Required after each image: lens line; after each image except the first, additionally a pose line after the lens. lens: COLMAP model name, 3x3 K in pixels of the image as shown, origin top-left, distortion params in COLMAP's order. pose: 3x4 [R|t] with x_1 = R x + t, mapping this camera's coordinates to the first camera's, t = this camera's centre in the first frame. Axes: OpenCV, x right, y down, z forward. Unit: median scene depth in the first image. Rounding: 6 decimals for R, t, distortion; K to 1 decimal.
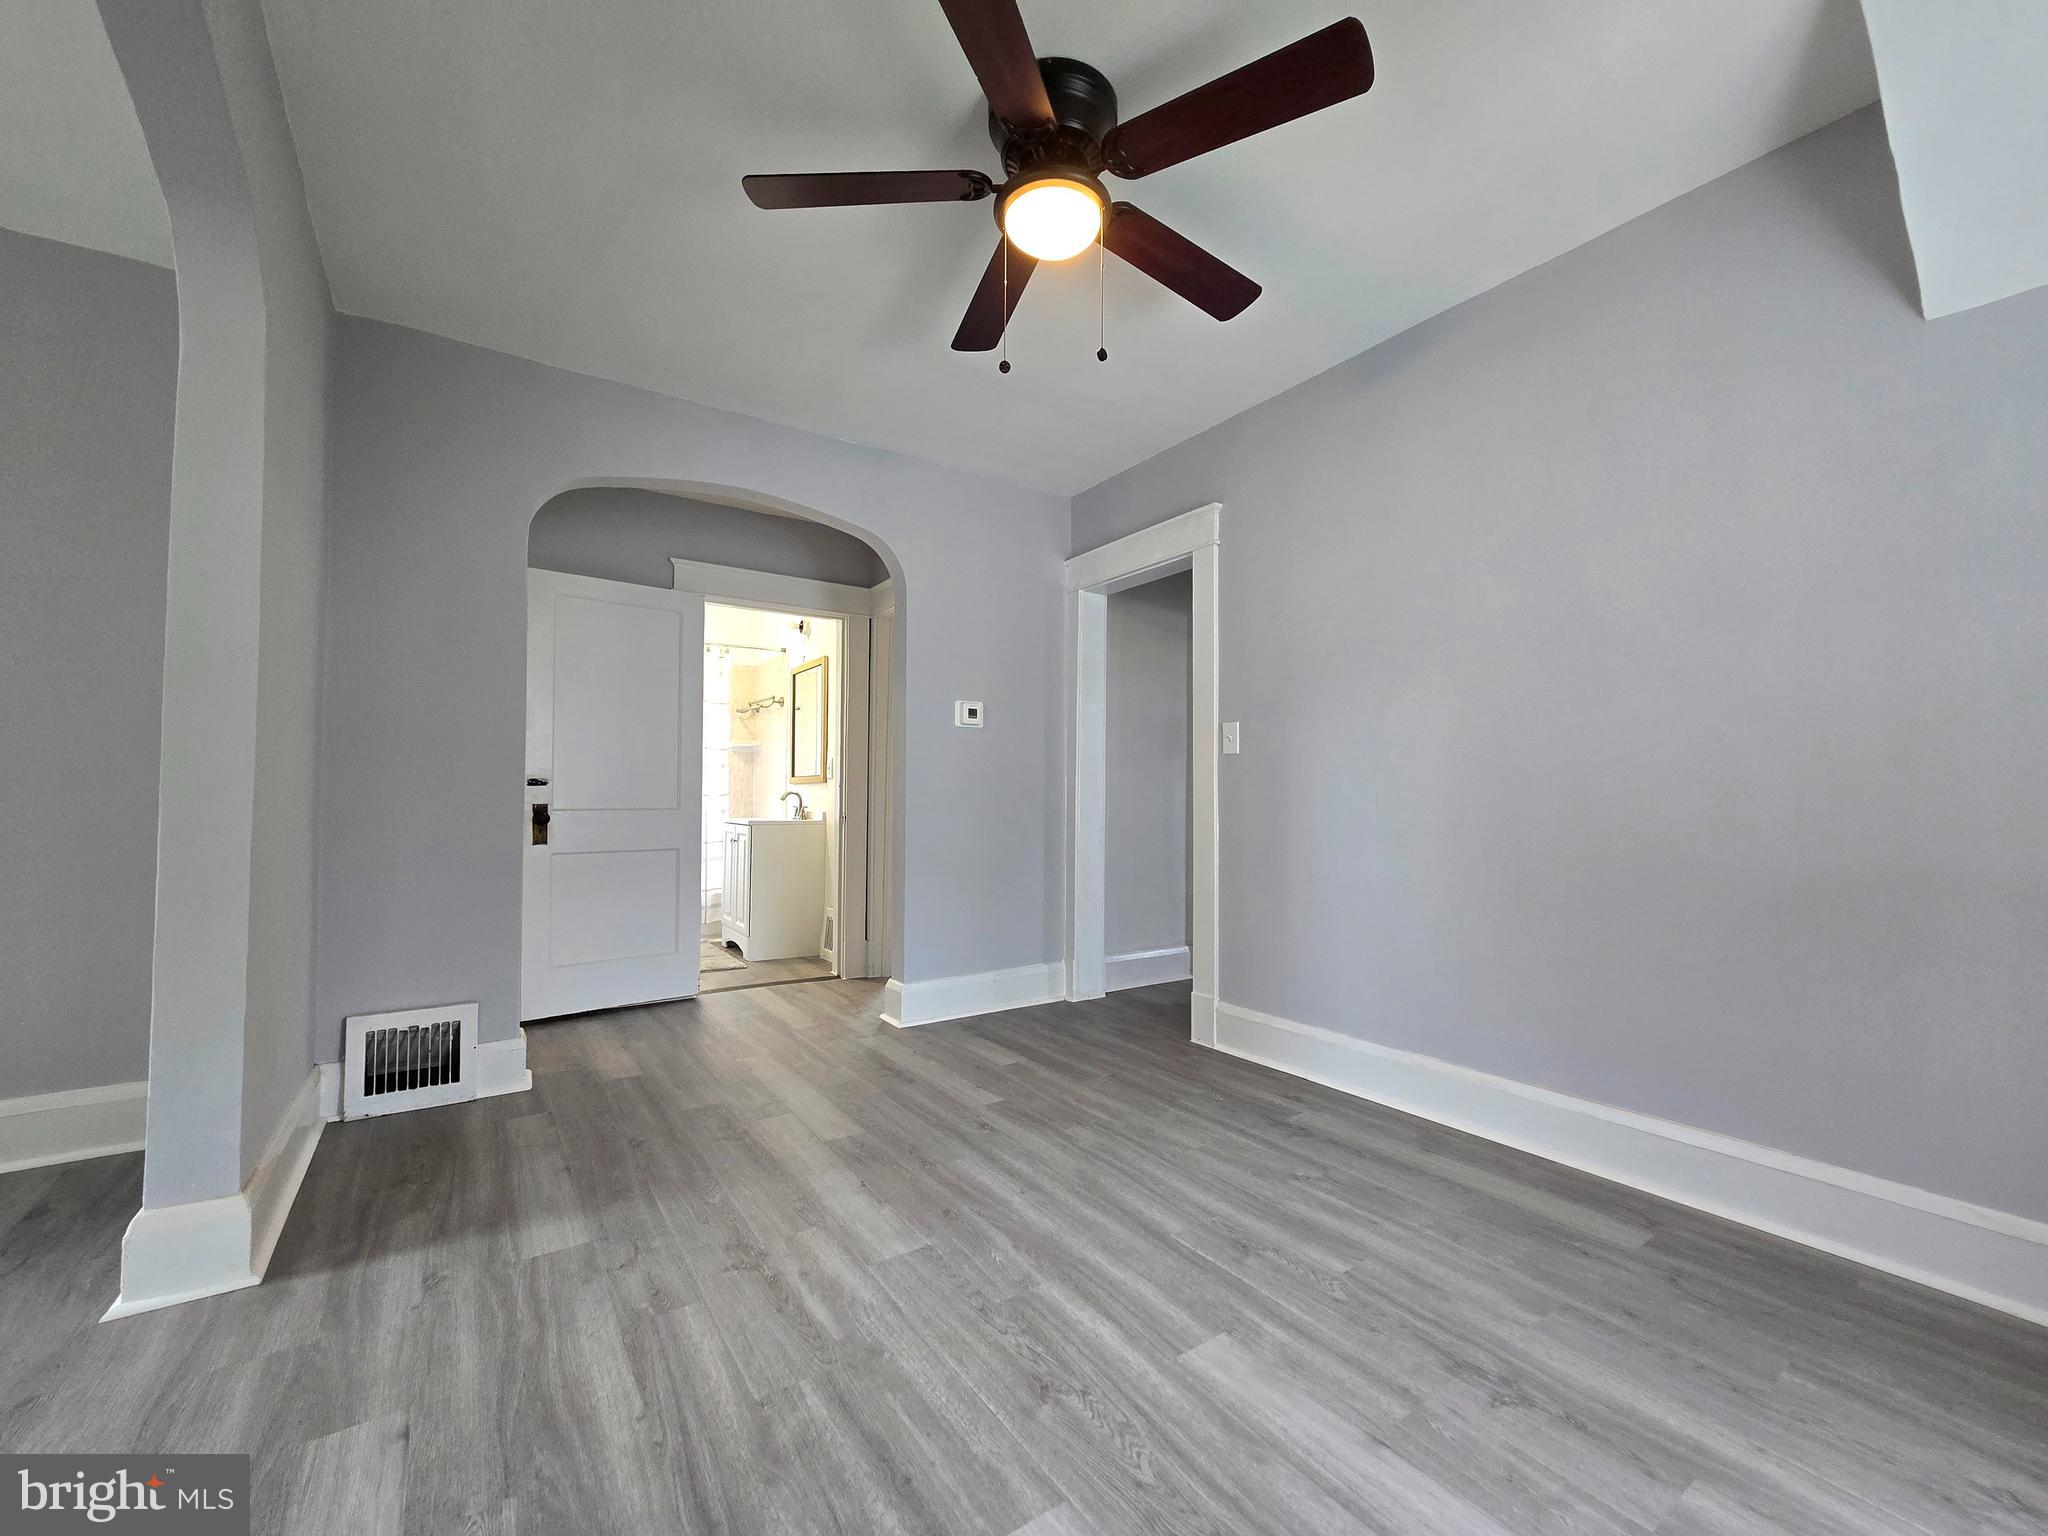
lens RADIAL K [[846.3, 0, 1035.3], [0, 846.3, 772.9], [0, 0, 1]] dist [-0.001564, 0.000773]
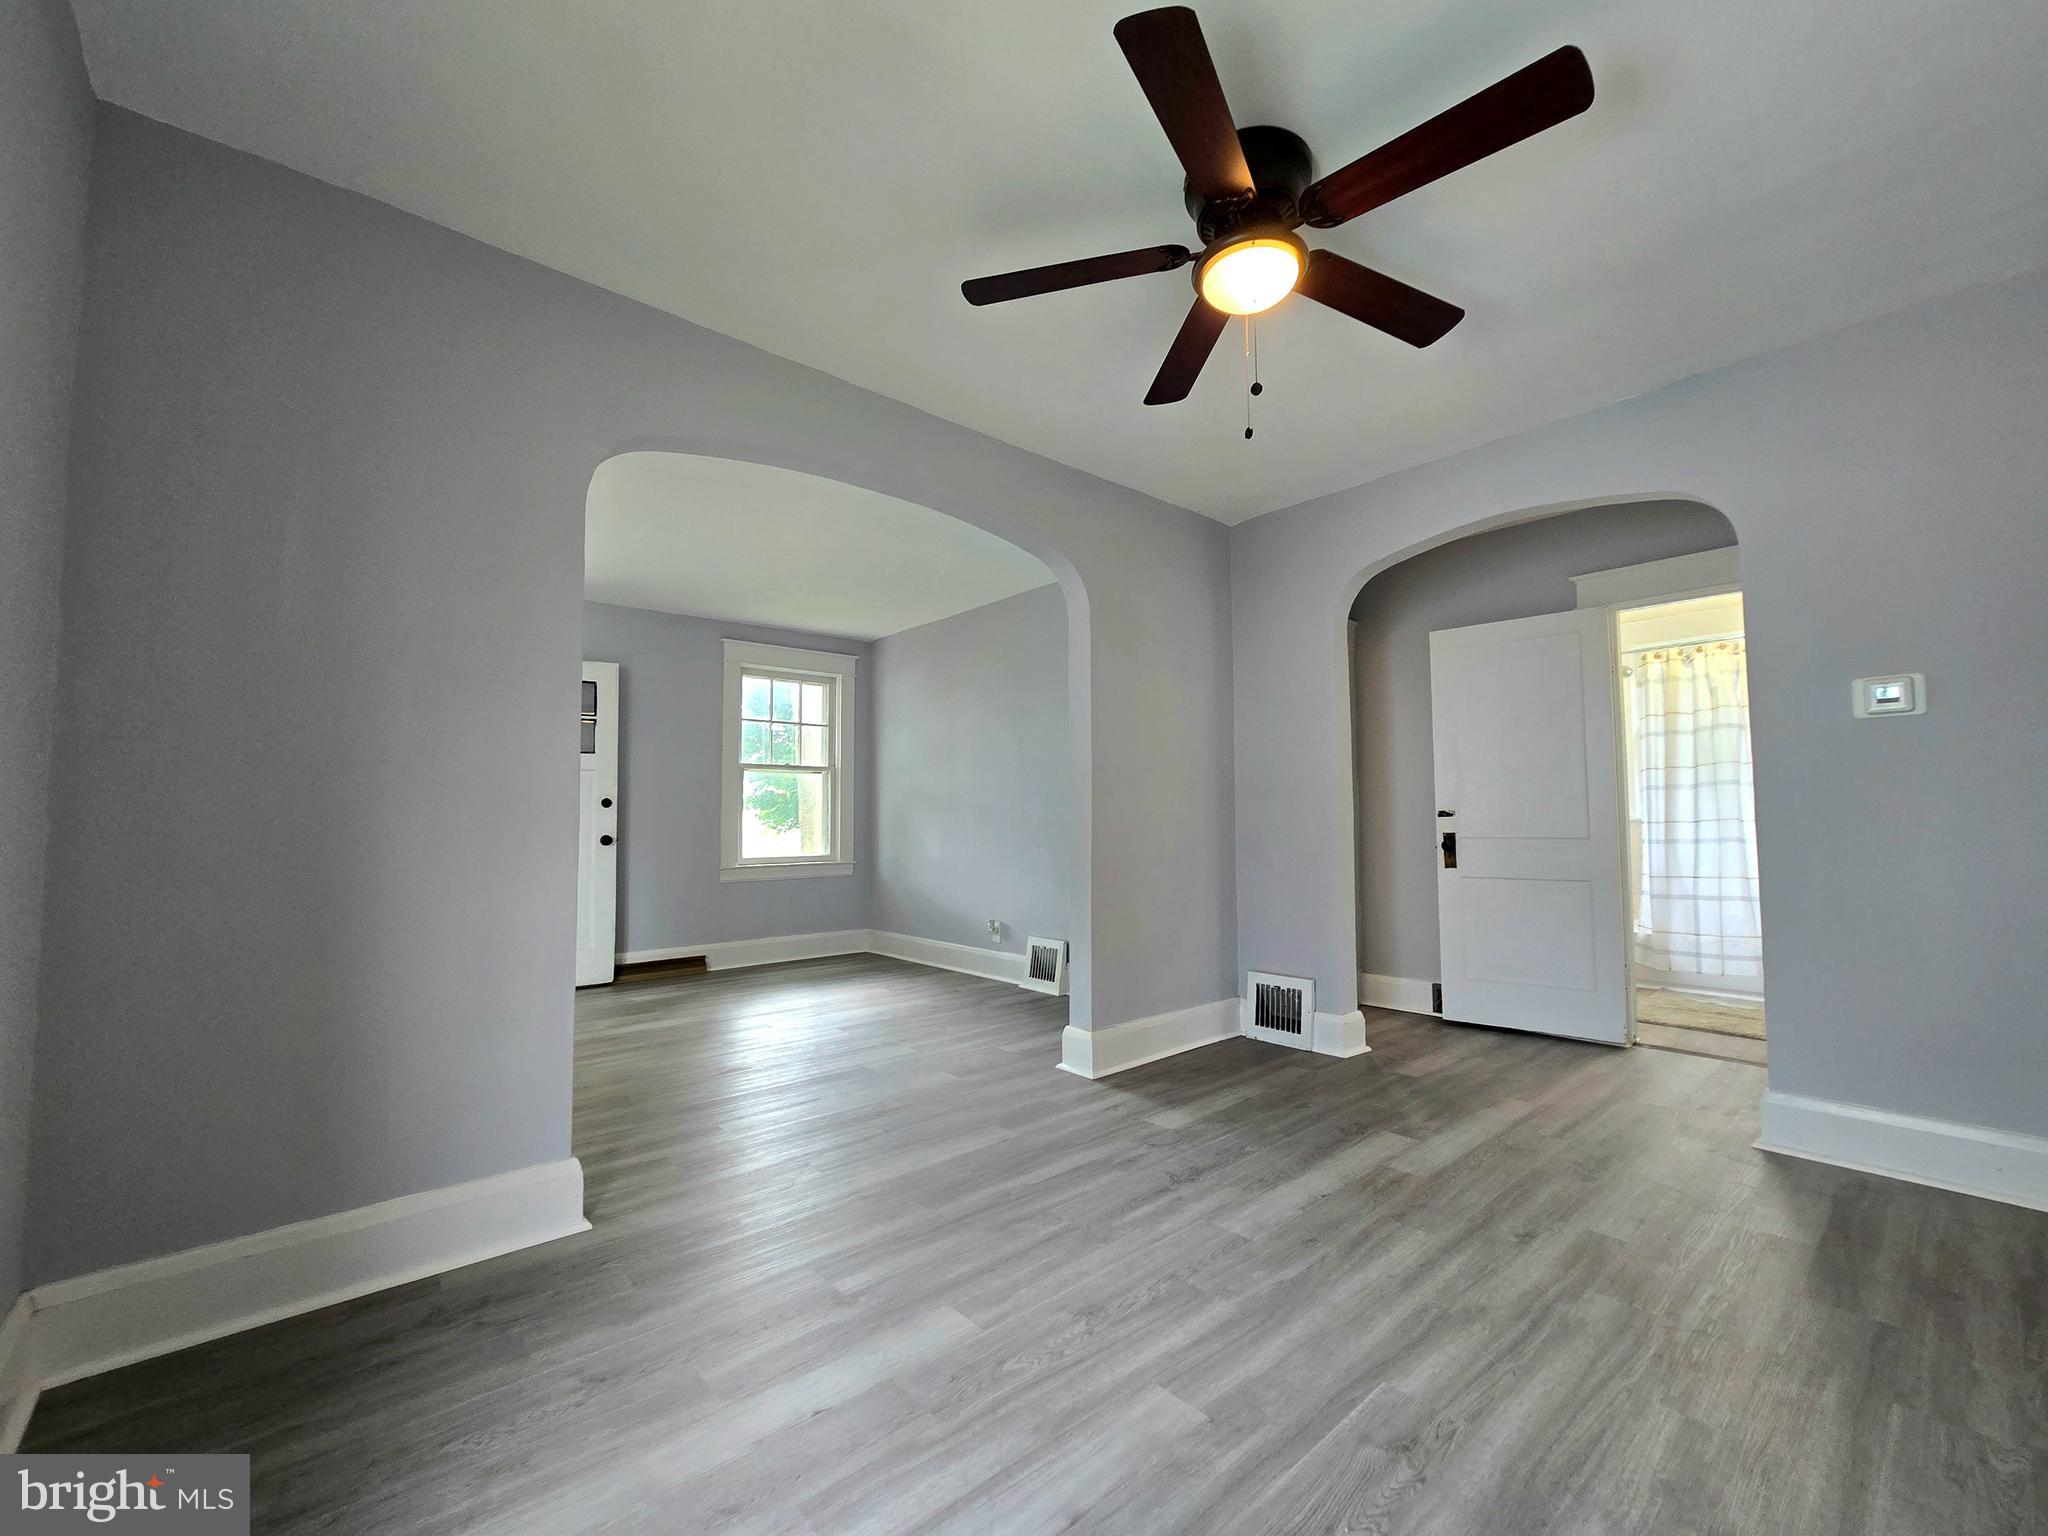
lens RADIAL K [[846.3, 0, 1035.3], [0, 846.3, 772.9], [0, 0, 1]] dist [-0.001564, 0.000773]
pose [[0.115327, -0.059044, -0.991571, 0.913777], [0.038233, 0.997756, -0.054965, -0.004972], [0.992592, -0.031572, 0.117325, 0.563212]]
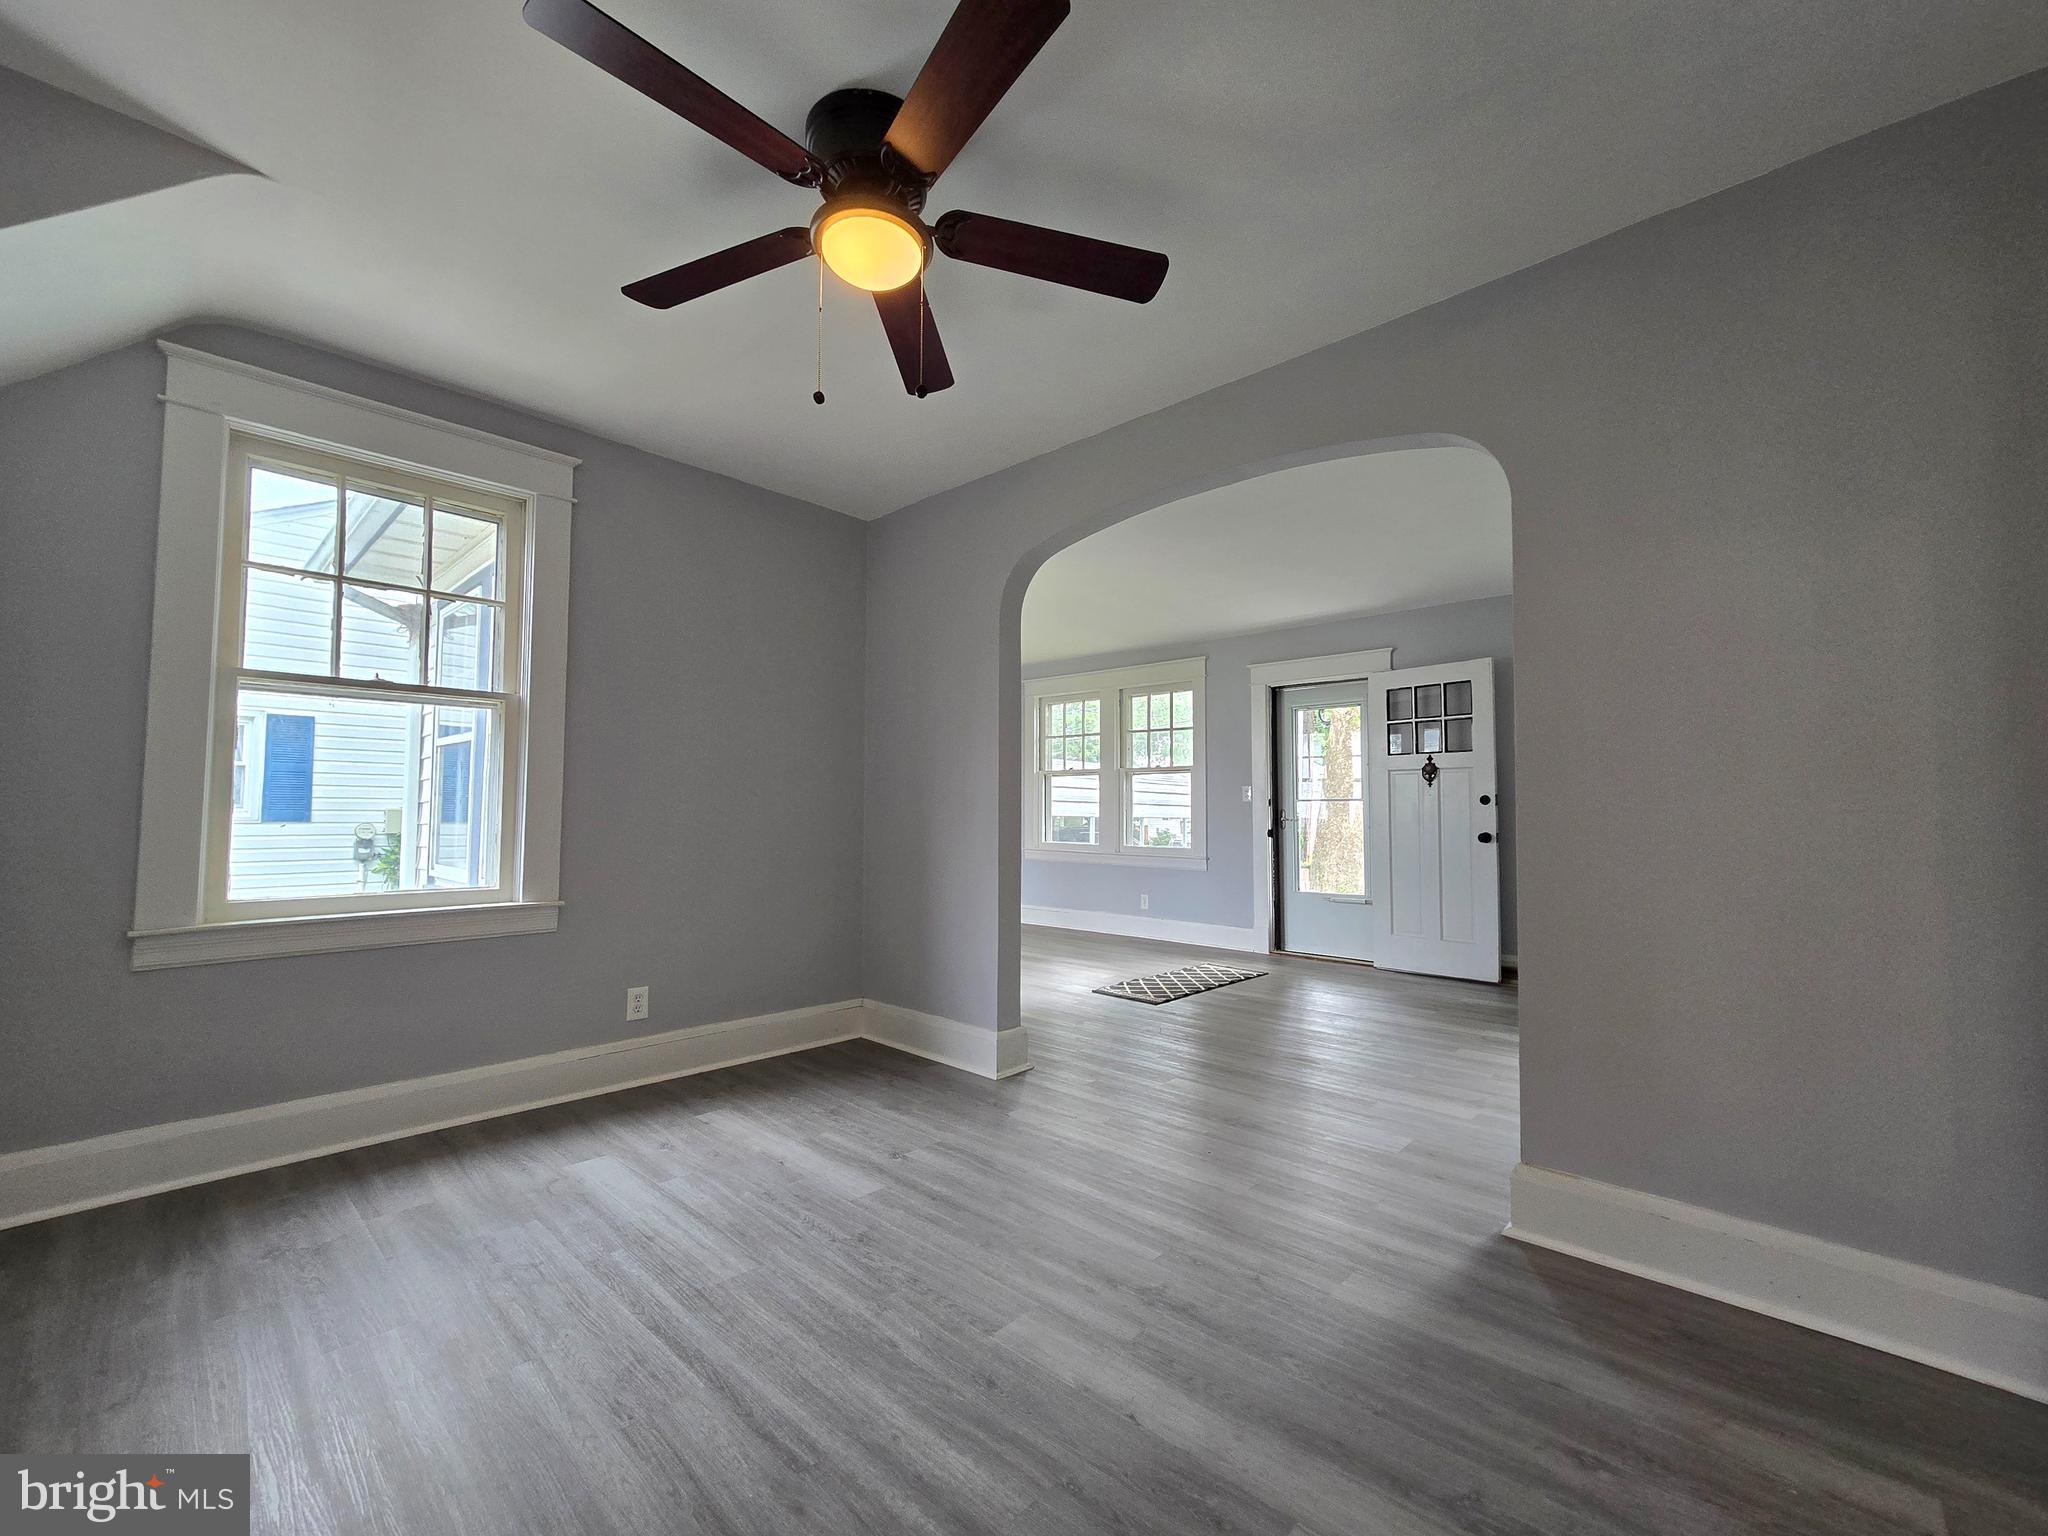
lens RADIAL K [[846.3, 0, 1035.3], [0, 846.3, 772.9], [0, 0, 1]] dist [-0.001564, 0.000773]
pose [[-0.976315, -0.020359, -0.215396, 0.033463], [-0.003069, 0.996766, -0.080303, 0.023782], [0.216334, -0.077740, -0.973219, 1.810240]]
